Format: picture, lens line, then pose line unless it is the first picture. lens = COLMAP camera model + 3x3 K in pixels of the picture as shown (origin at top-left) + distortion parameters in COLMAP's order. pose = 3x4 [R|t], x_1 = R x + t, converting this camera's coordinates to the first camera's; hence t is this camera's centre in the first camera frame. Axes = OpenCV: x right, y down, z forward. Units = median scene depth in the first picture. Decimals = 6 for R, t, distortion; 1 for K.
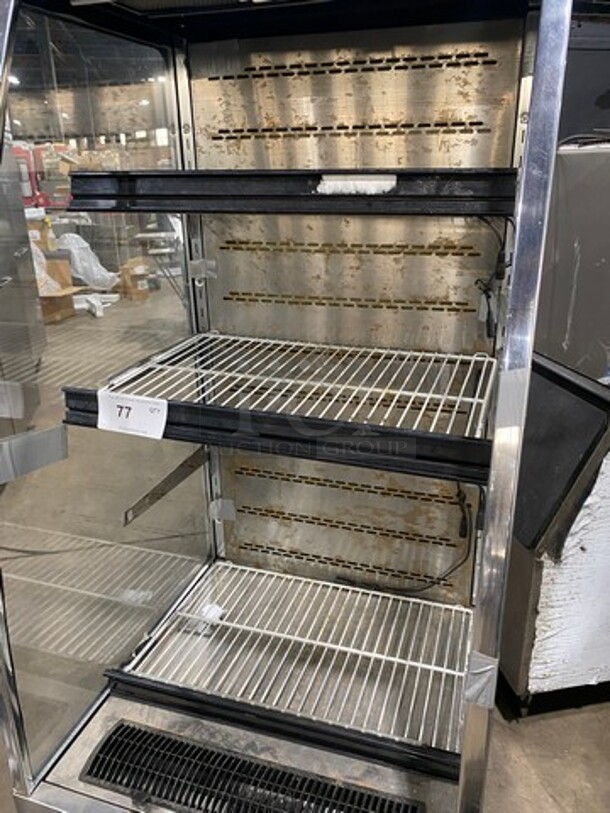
lens RADIAL K [[632.8, 0, 304.0], [0, 632.8, 424.8], [0, 0, 1]] dist [0.073180, 0.001027]
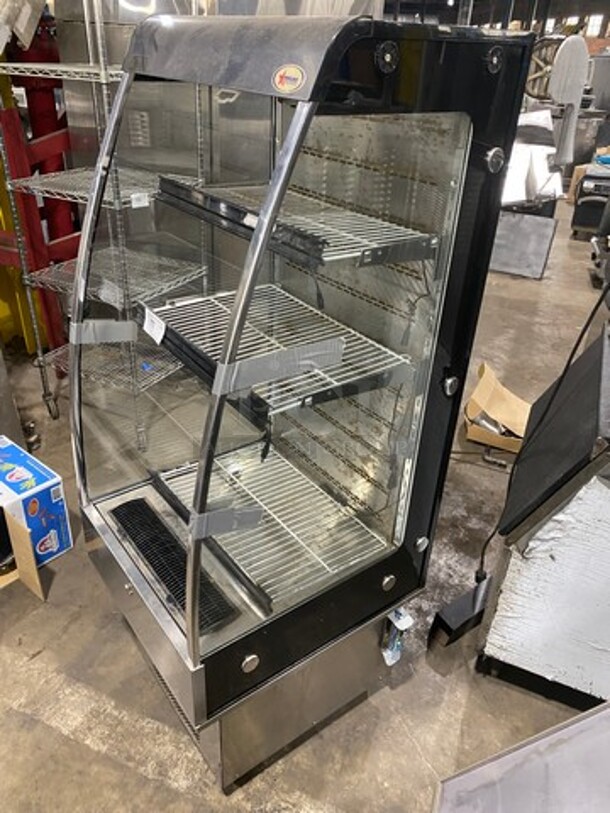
lens RADIAL K [[624.0, 0, 290.0], [0, 624.0, 405.2], [0, 0, 1]] dist [0.059725, -0.005028]
pose [[0.808445, 0.339939, -0.480476, 0.514151], [-0.276696, 0.940020, 0.199503, -0.144422], [0.519476, -0.028341, 0.854015, -0.145084]]
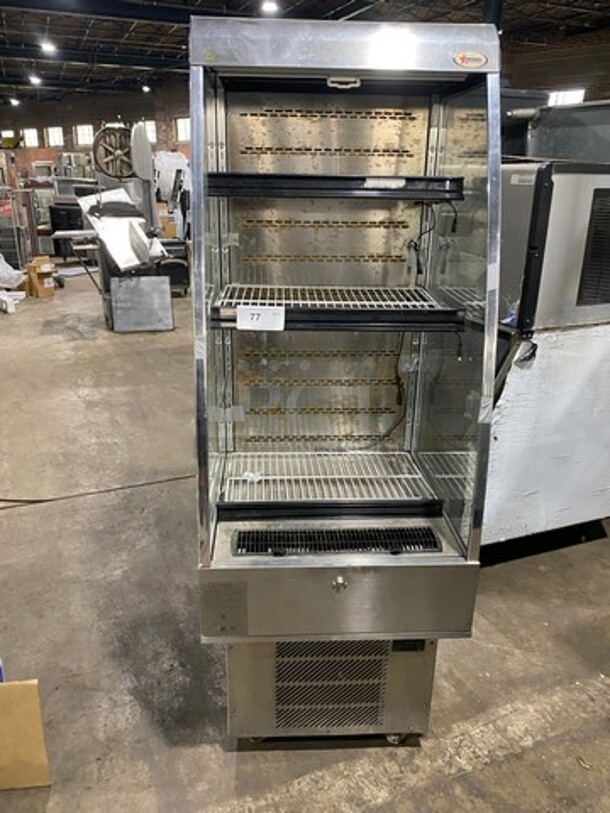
lens RADIAL K [[624.0, 0, 290.0], [0, 624.0, 405.2], [0, 0, 1]] dist [0.059725, -0.005028]
pose [[0.987671, -0.035848, 0.152383, -0.245181], [0.040465, 0.998808, -0.027306, 0.141407], [-0.151222, 0.033136, 0.987944, -0.342568]]
